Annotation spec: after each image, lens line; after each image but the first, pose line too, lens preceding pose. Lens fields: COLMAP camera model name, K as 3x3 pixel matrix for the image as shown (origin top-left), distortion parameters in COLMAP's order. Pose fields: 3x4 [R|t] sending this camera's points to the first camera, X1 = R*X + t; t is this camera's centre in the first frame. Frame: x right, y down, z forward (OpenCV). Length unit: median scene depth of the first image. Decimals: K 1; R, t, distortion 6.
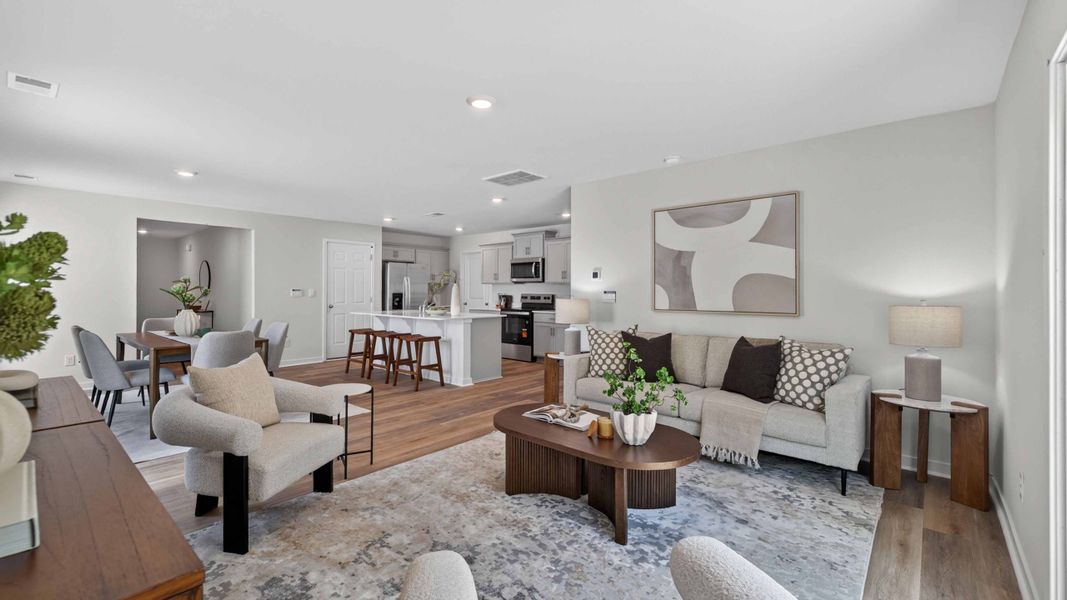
lens RADIAL K [[448.3, 0, 538.3], [0, 448.3, 290.9], [0, 0, 1]] dist [-0.000587, -0.000073]
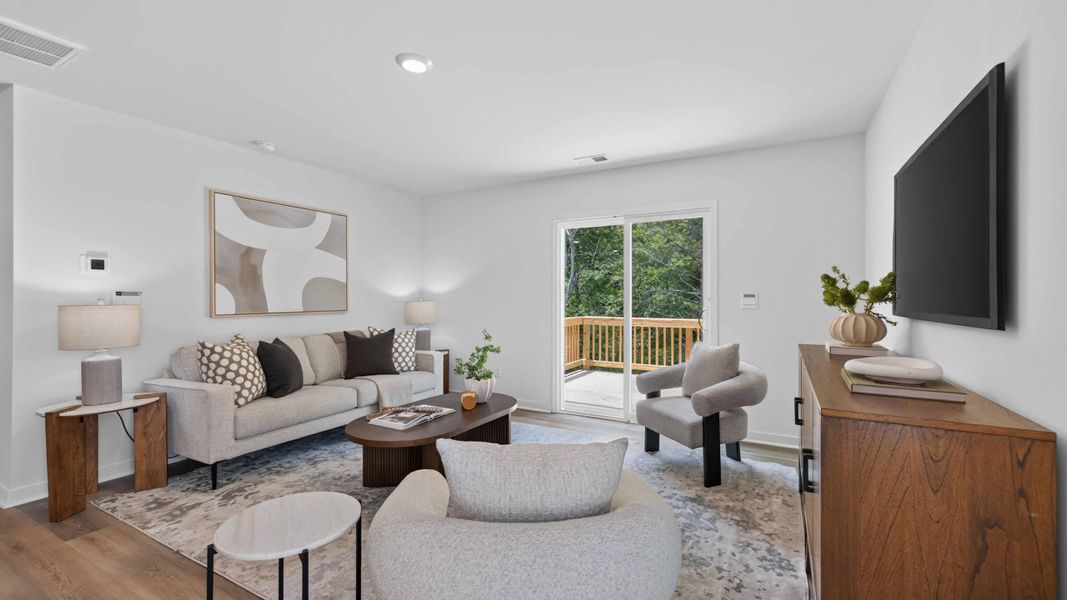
lens RADIAL K [[452.4, 0, 531.4], [0, 452.4, 295.6], [0, 0, 1]] dist [0.002804, 0.000331]
pose [[-0.216167, -0.004048, 0.976348, -0.351171], [-0.004404, 0.999985, 0.003171, 0.000898], [-0.976346, -0.003614, -0.216182, 0.336482]]
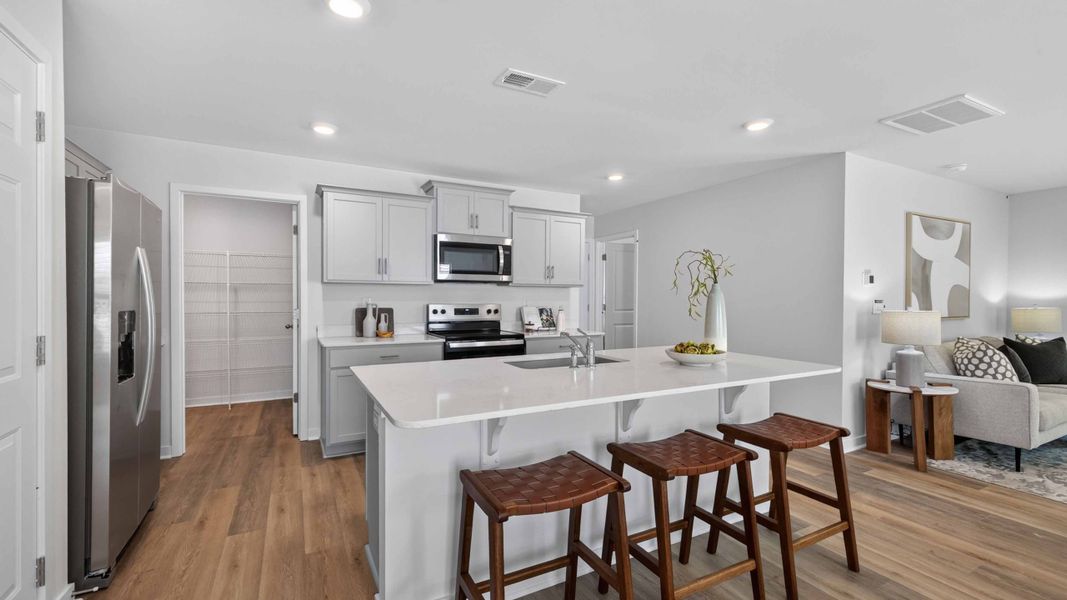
lens RADIAL K [[443.2, 0, 533.5], [0, 443.2, 300.0], [0, 0, 1]] dist [-0.001310, -0.000155]
pose [[0.367208, -0.007603, 0.930108, -0.480435], [-0.001703, 0.999959, 0.008847, -0.003181], [-0.930137, -0.004833, 0.367180, 0.752661]]
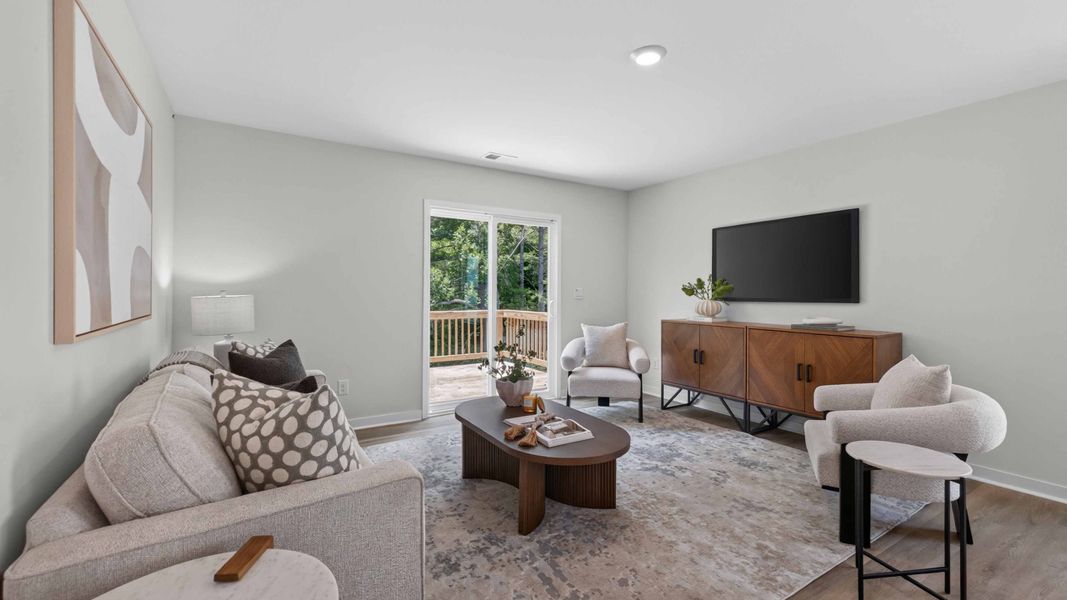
lens RADIAL K [[448.3, 0, 538.3], [0, 448.3, 290.9], [0, 0, 1]] dist [-0.000587, -0.000073]
pose [[-0.960864, -0.010031, 0.276840, -0.060018], [-0.011004, 0.999938, -0.001960, 0.004837], [-0.276803, -0.004930, -0.960914, 0.646063]]
